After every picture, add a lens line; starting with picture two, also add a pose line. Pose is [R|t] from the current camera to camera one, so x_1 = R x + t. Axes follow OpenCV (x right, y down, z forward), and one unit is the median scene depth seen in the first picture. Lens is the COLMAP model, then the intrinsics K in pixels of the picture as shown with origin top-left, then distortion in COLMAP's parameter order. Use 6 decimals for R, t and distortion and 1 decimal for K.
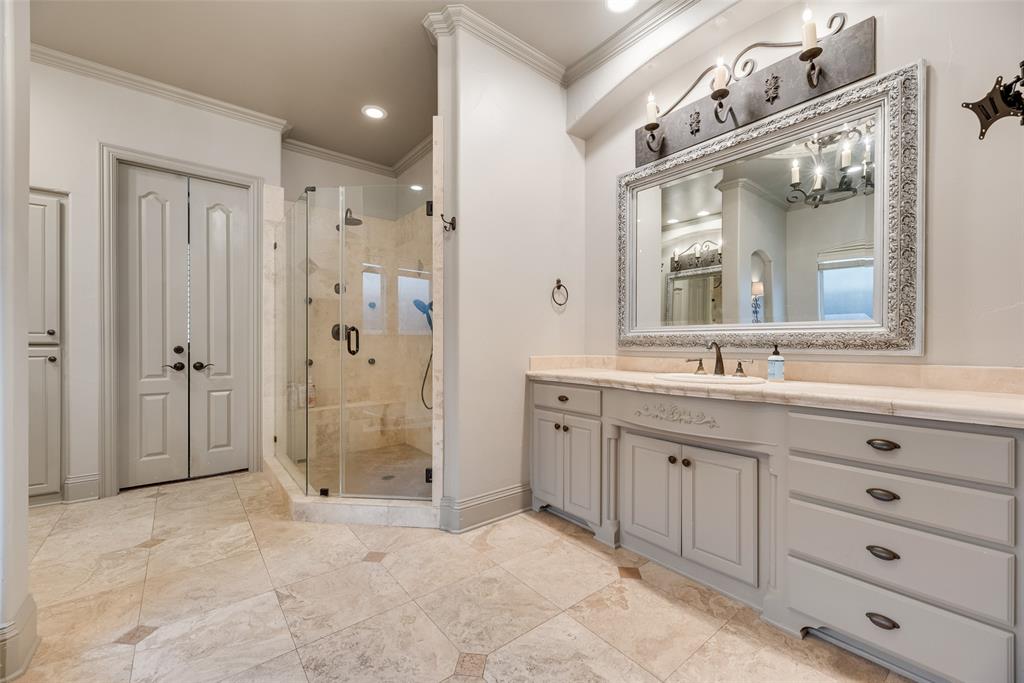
lens RADIAL K [[411.1, 0, 513.0], [0, 411.1, 345.3], [0, 0, 1]] dist [0.001941, -0.000042]
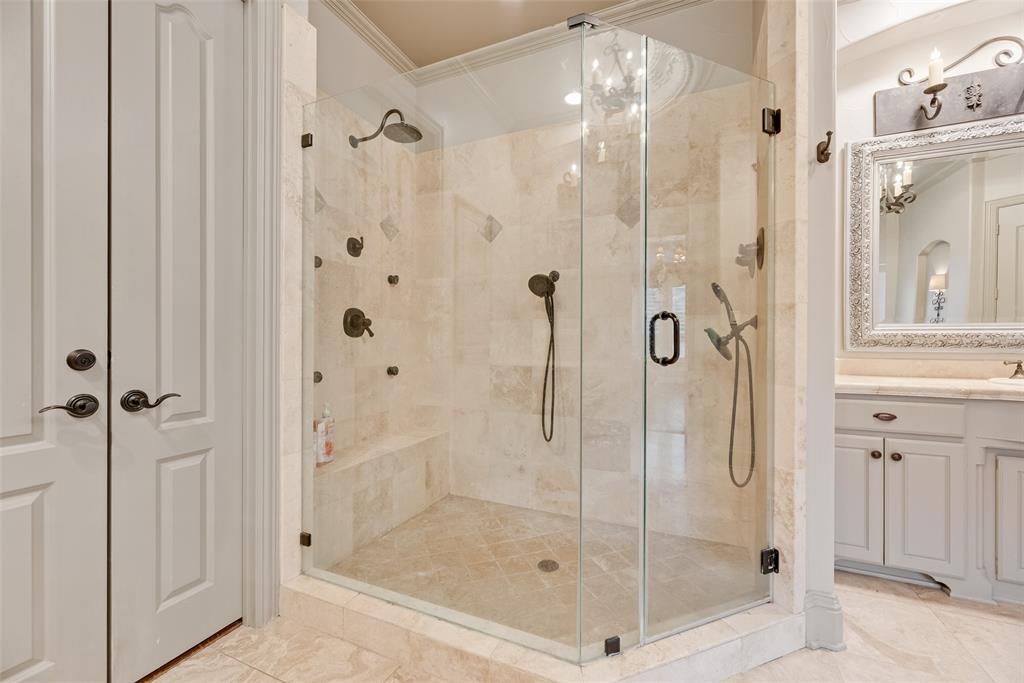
lens RADIAL K [[412.8, 0, 512.0], [0, 412.8, 341.5], [0, 0, 1]] dist [0.000001, -0.000060]
pose [[0.886478, 0.000933, 0.462770, -0.762214], [-0.000465, 0.999999, -0.001126, -0.006274], [-0.462771, 0.000783, 0.886478, 0.591675]]
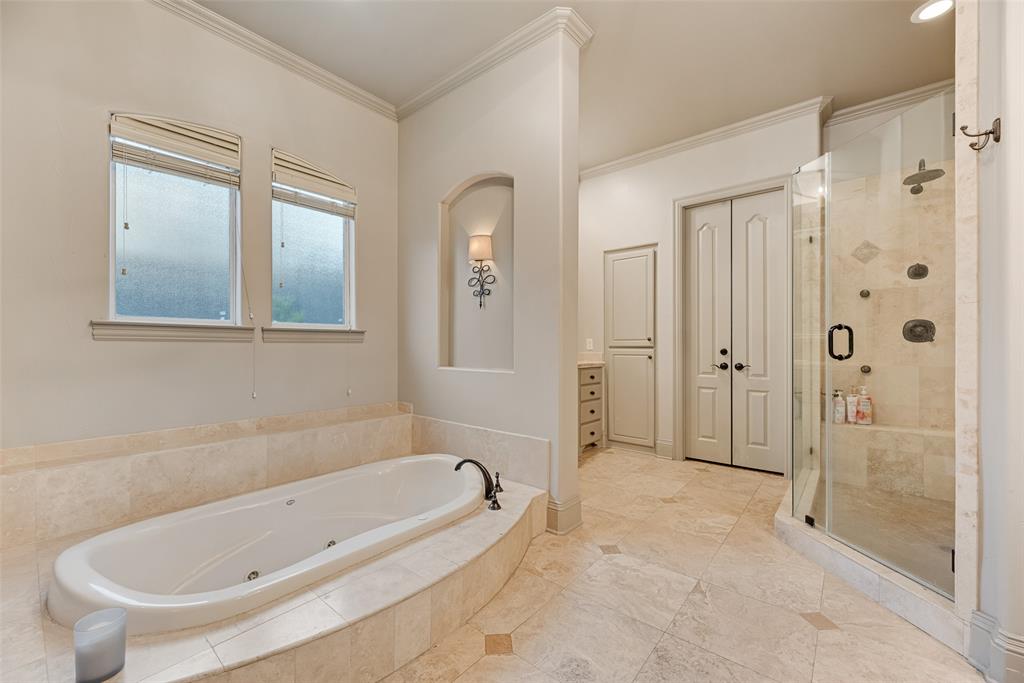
lens RADIAL K [[411.1, 0, 513.0], [0, 411.1, 345.3], [0, 0, 1]] dist [0.001941, -0.000042]
pose [[0.201557, -0.004751, -0.979465, 0.242628], [-0.002699, 0.999982, -0.005406, 0.000703], [0.979473, 0.003733, 0.201540, 0.217396]]
